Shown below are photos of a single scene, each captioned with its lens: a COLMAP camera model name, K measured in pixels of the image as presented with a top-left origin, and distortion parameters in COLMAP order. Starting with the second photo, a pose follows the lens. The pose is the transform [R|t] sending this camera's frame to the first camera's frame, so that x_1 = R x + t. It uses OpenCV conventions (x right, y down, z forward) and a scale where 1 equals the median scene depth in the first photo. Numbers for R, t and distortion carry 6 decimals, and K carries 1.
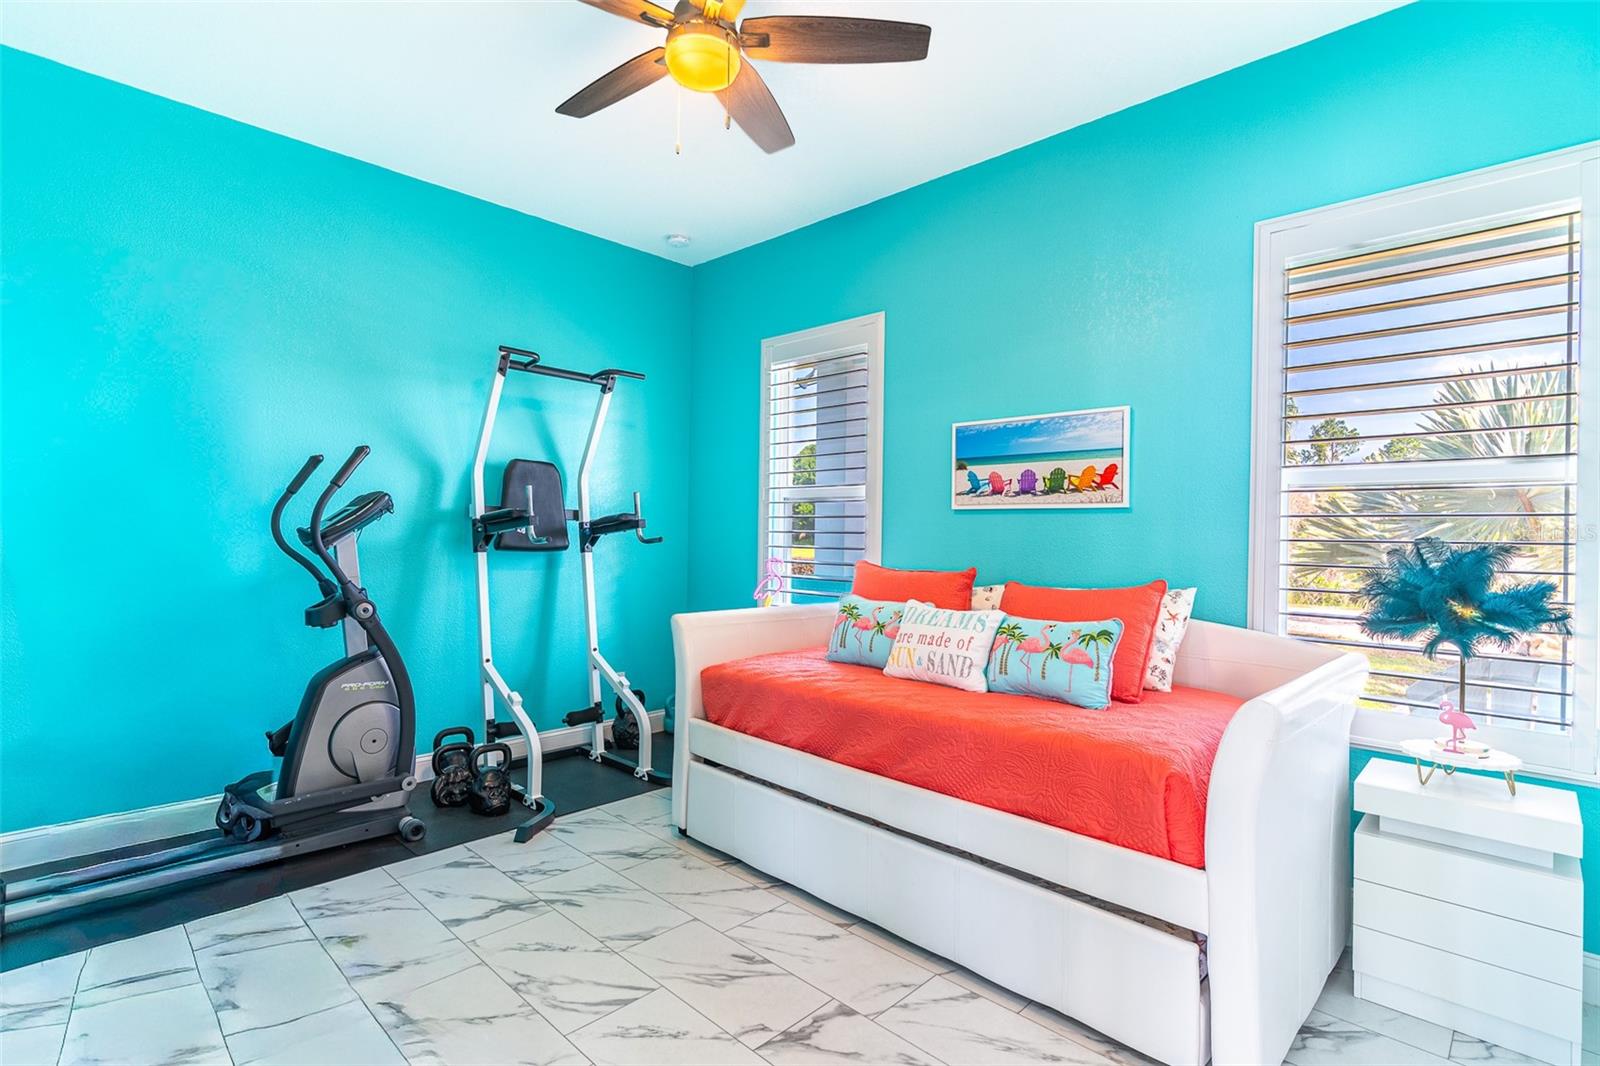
lens RADIAL K [[771.8, 0, 803.9], [0, 771.8, 532.5], [0, 0, 1]] dist [0.002862, -0.001787]
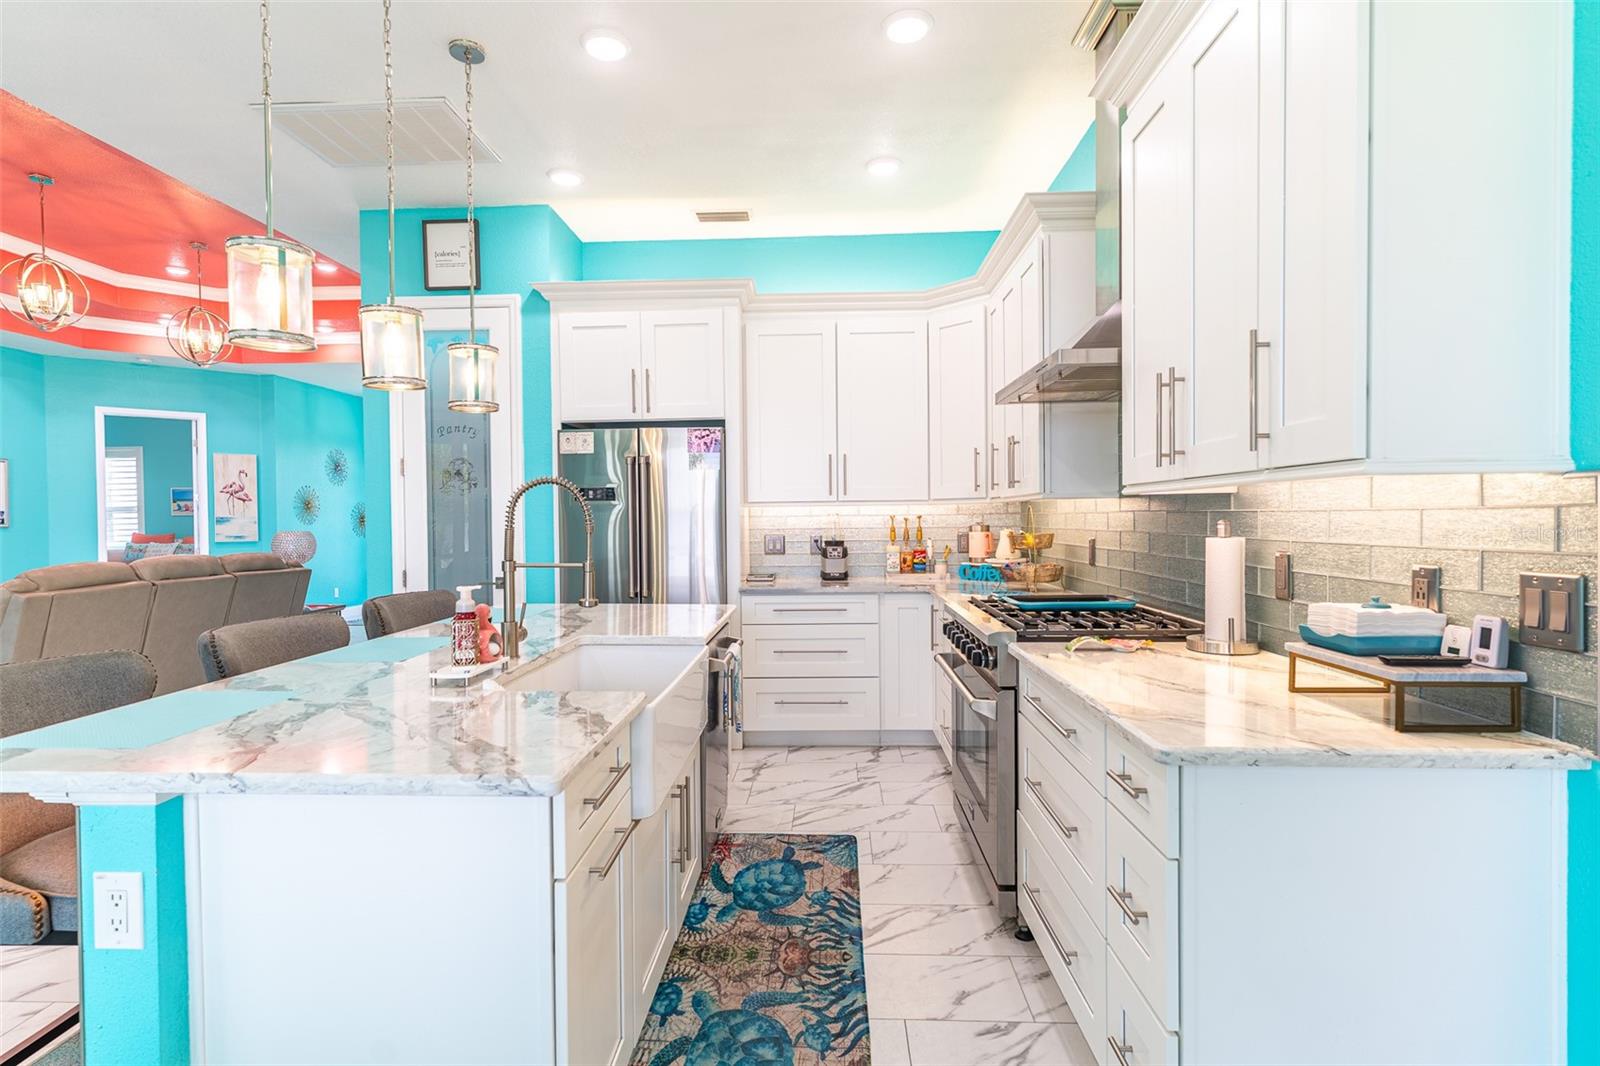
lens RADIAL K [[788.7, 0, 791.5], [0, 788.7, 524.7], [0, 0, 1]] dist [-0.003899, -0.000730]
pose [[0.741551, -0.014699, 0.670735, -0.092521], [0.015624, 0.999867, 0.004637, 0.035315], [-0.670714, 0.007041, 0.741683, -3.327936]]
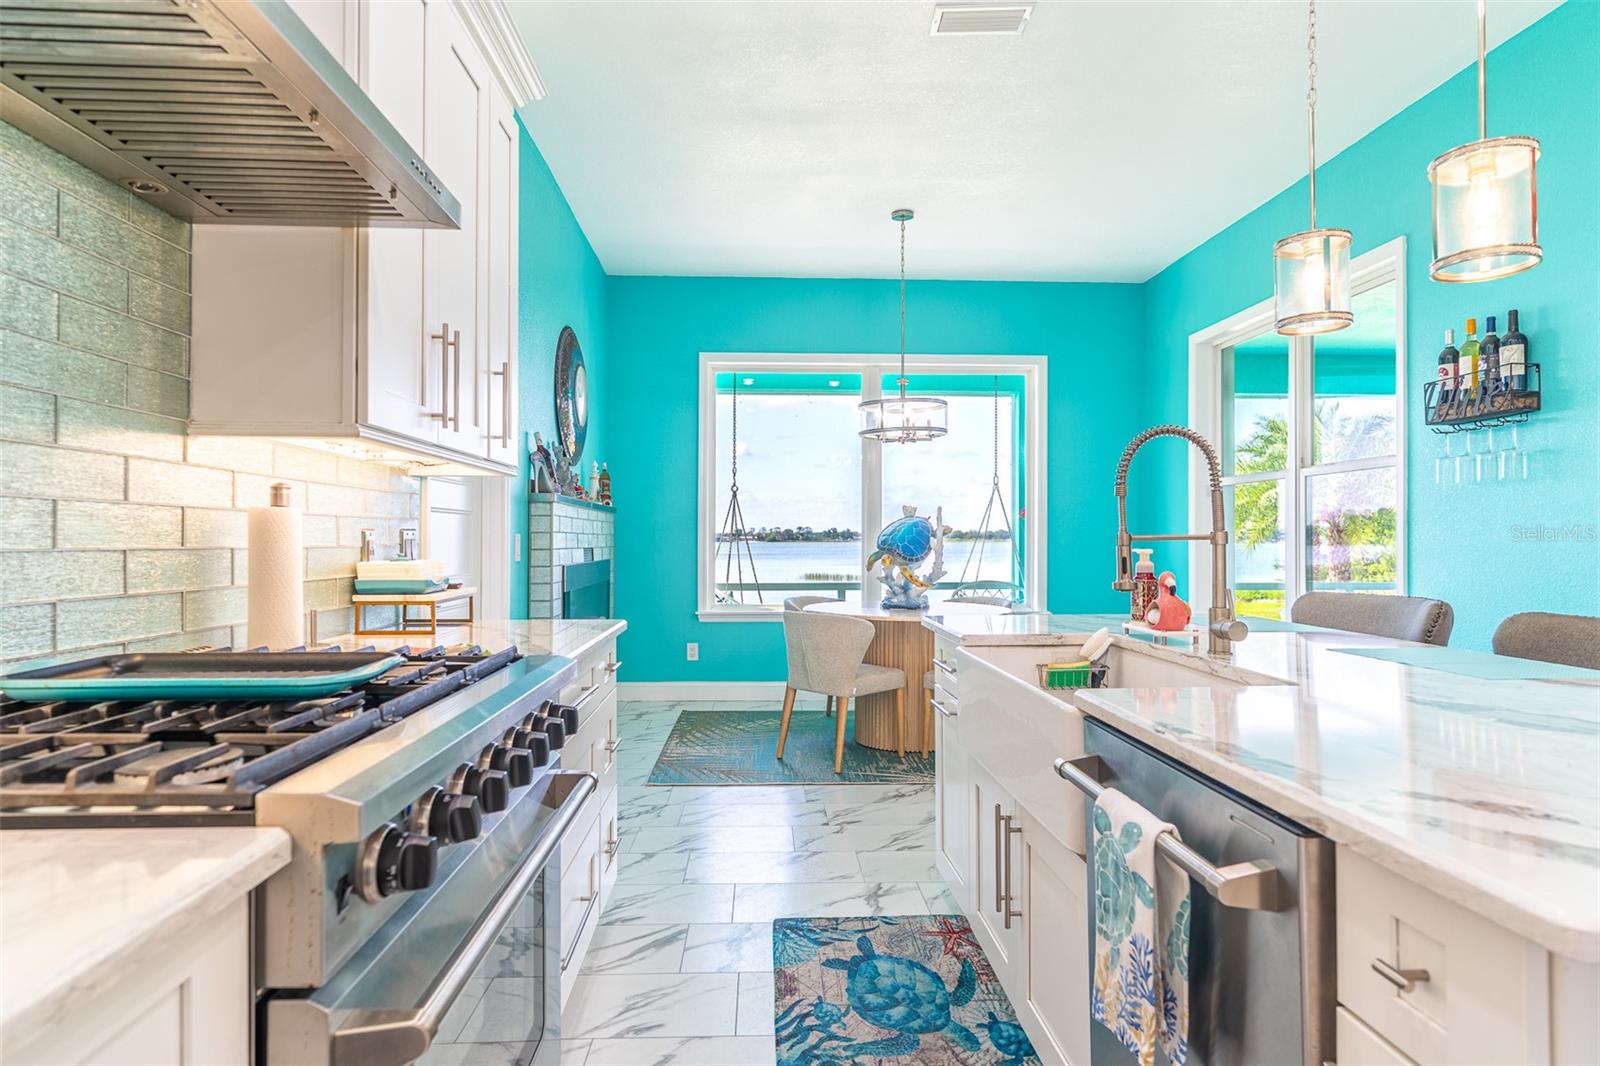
lens RADIAL K [[915.8, 0, 793.3], [0, 915.8, 536.3], [0, 0, 1]] dist [0.004872, 0.001603]
pose [[-0.679214, -0.003841, -0.733930, 0.734439], [-0.007863, 0.999967, 0.002044, 0.066195], [0.733898, 0.007159, -0.679222, -2.549538]]
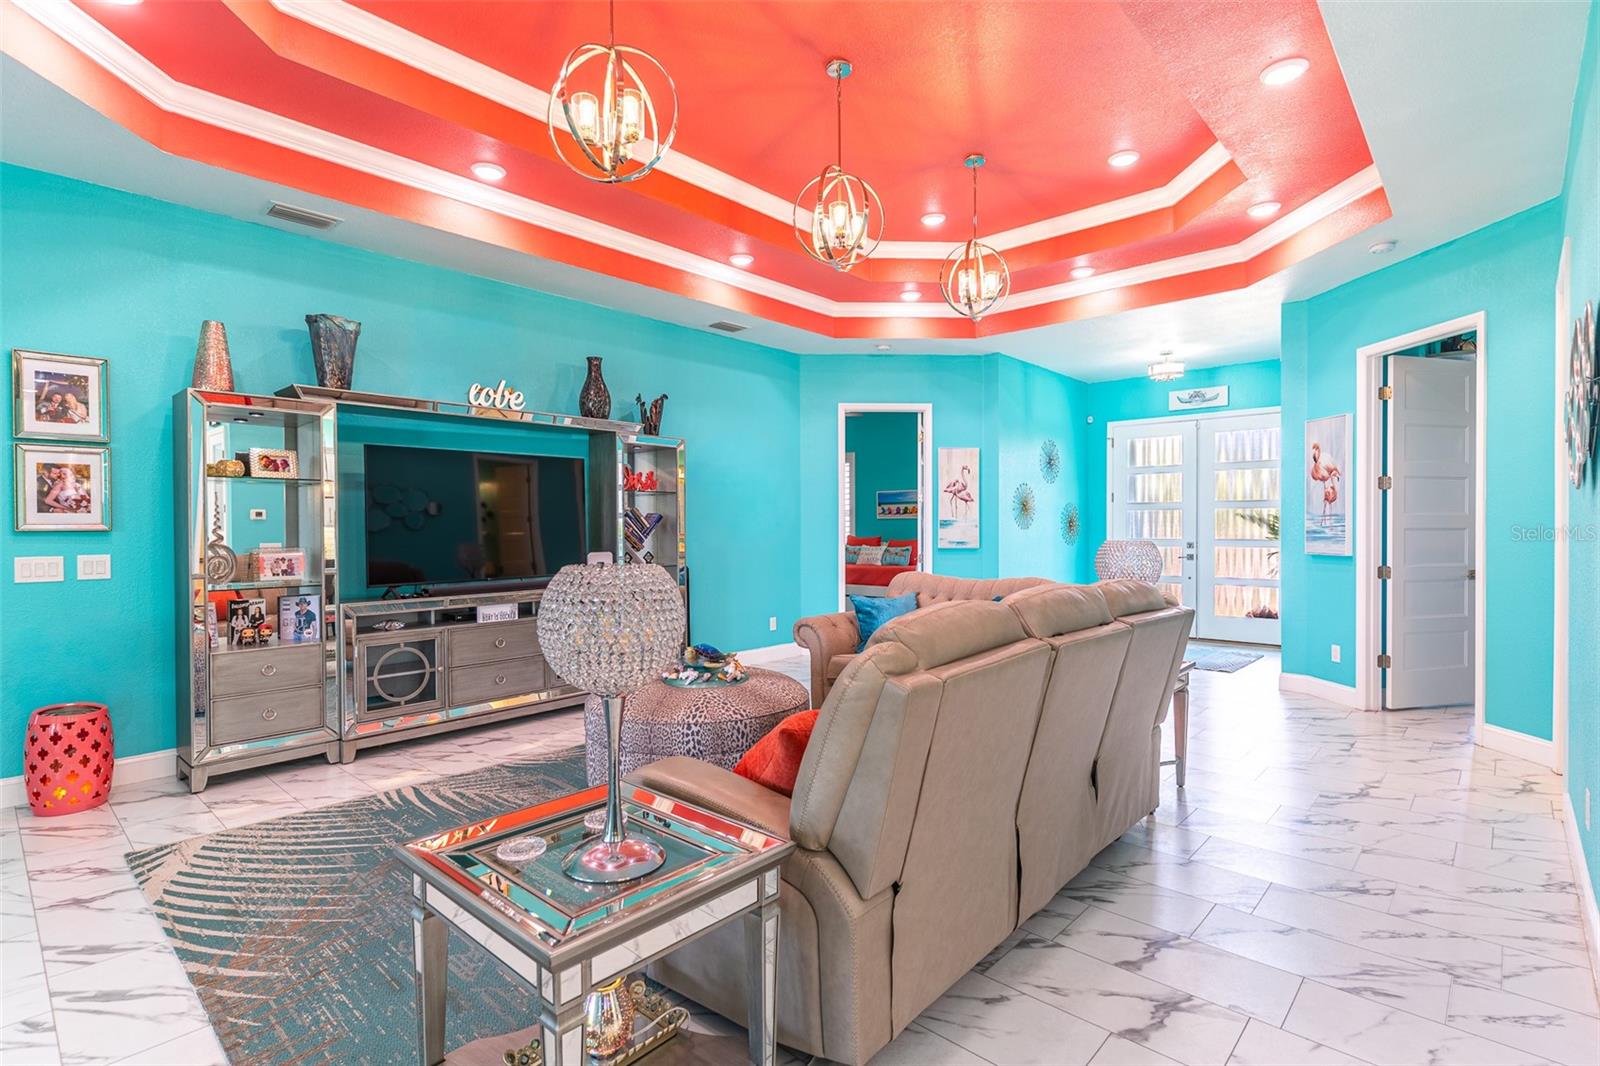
lens RADIAL K [[771.8, 0, 808.4], [0, 771.8, 534.3], [0, 0, 1]] dist [0.002862, -0.001787]
pose [[0.999348, -0.004739, 0.035791, -0.224103], [0.004601, 0.999982, 0.003940, 0.023514], [-0.035809, -0.003773, 0.999352, -2.365411]]
